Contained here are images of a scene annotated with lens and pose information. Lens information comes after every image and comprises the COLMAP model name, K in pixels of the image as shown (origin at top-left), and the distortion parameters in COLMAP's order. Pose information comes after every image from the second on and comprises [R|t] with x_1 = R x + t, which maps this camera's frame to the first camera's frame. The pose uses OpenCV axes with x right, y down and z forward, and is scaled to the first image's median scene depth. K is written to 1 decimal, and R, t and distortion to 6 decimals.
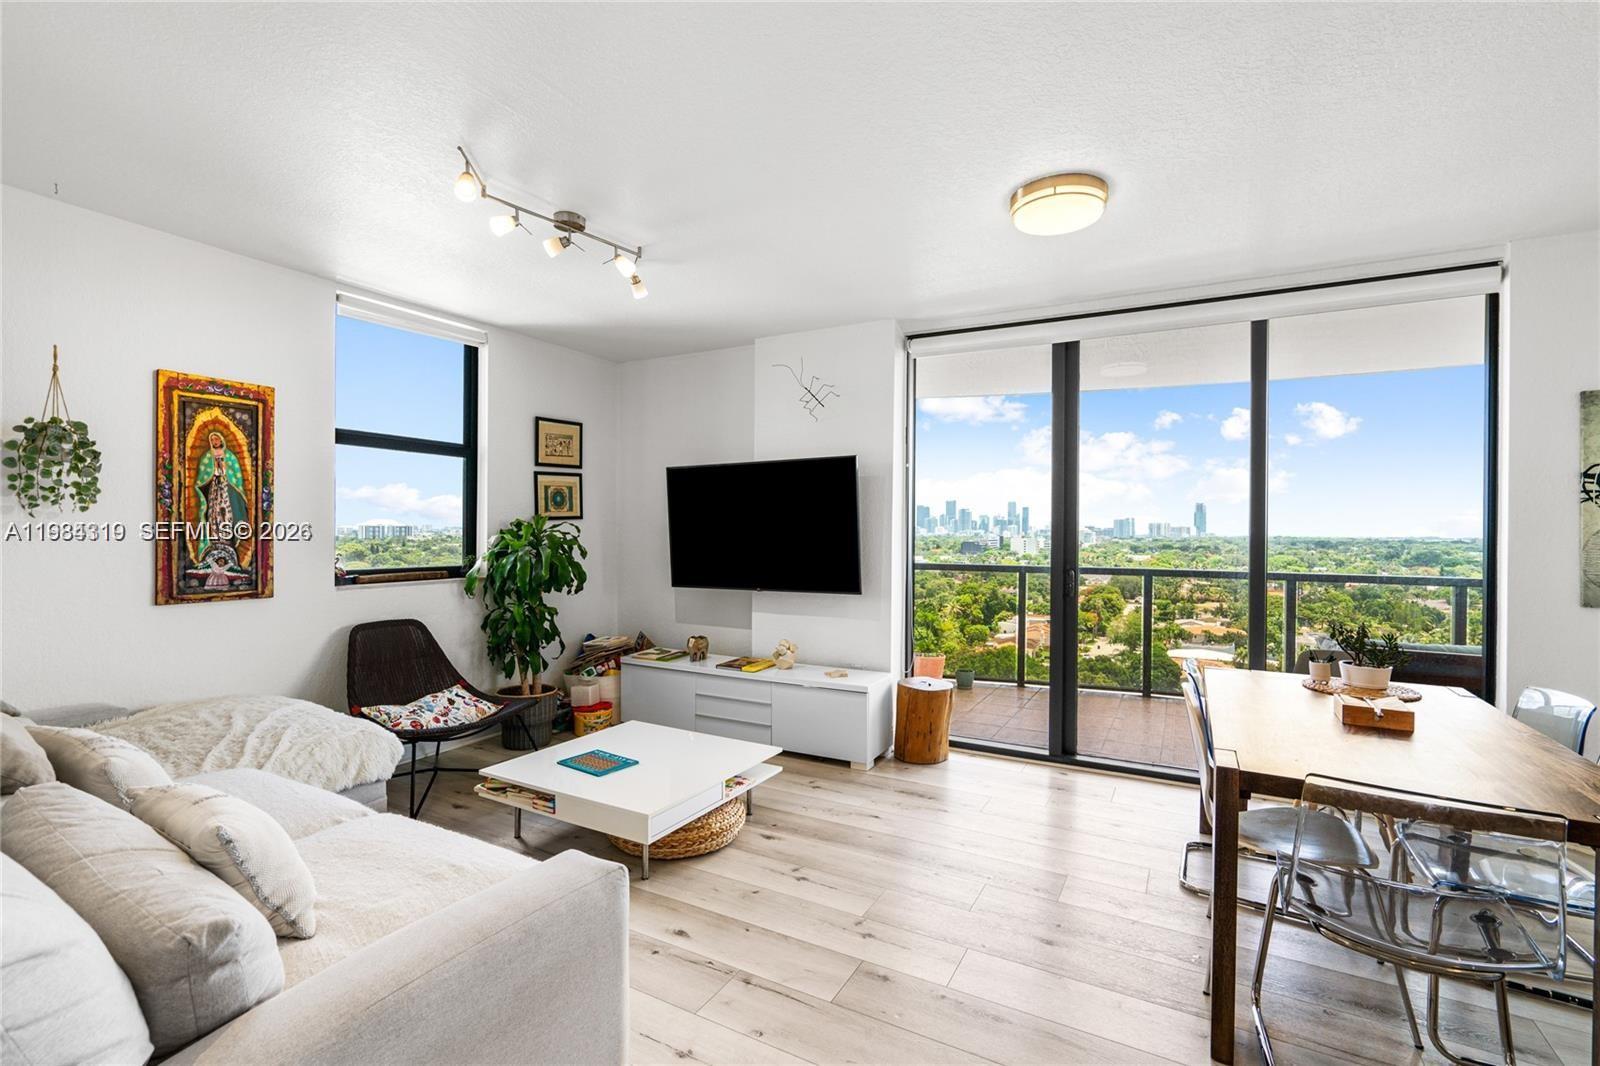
lens RADIAL K [[719.7, 0, 800.0], [0, 719.7, 533.0], [0, 0, 1]] dist [-0.030339, 0.011110]
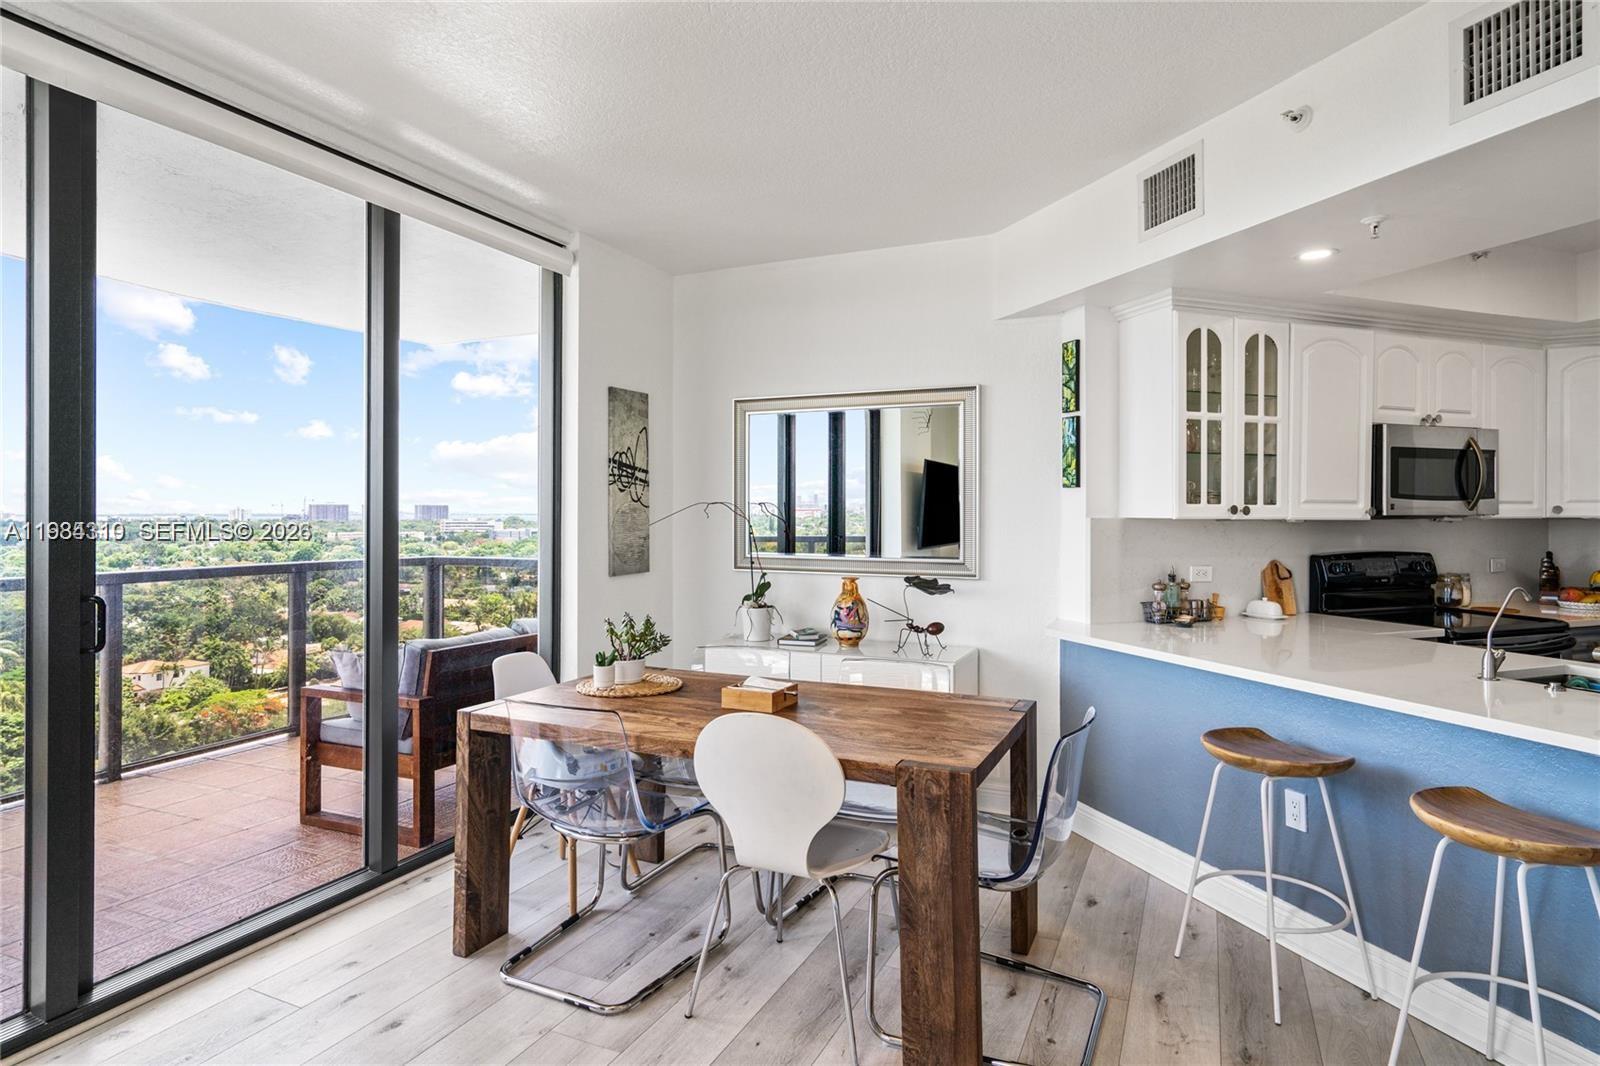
lens RADIAL K [[854.2, 0, 802.7], [0, 854.2, 523.0], [0, 0, 1]] dist [0.002052, 0.000146]
pose [[-0.072367, -0.014995, 0.997265, -0.200361], [0.003544, 0.999877, 0.015292, -0.000947], [-0.997372, 0.004641, -0.072305, 0.569105]]
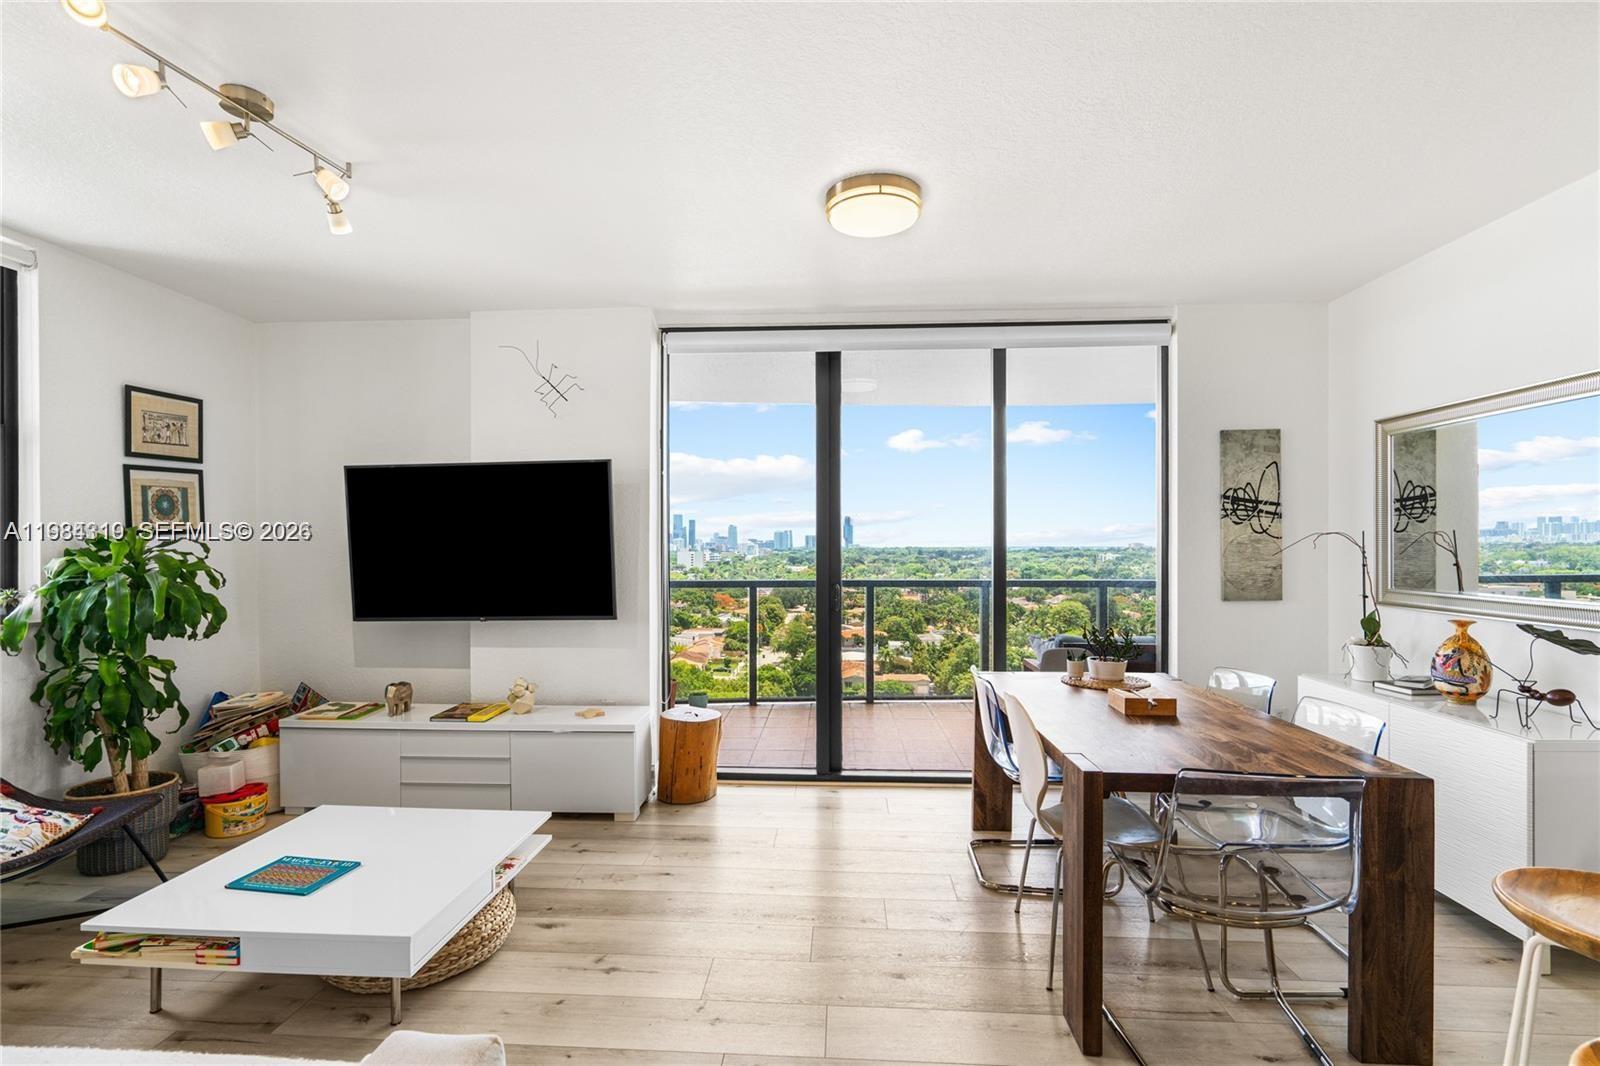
lens RADIAL K [[753.9, 0, 800.0], [0, 753.9, 547.9], [0, 0, 1]] dist [-0.014387, 0.004254]
pose [[0.902168, -0.010779, 0.431250, -0.108872], [0.010105, 0.999942, 0.003852, -0.002074], [-0.431266, 0.000883, 0.902224, 0.081993]]
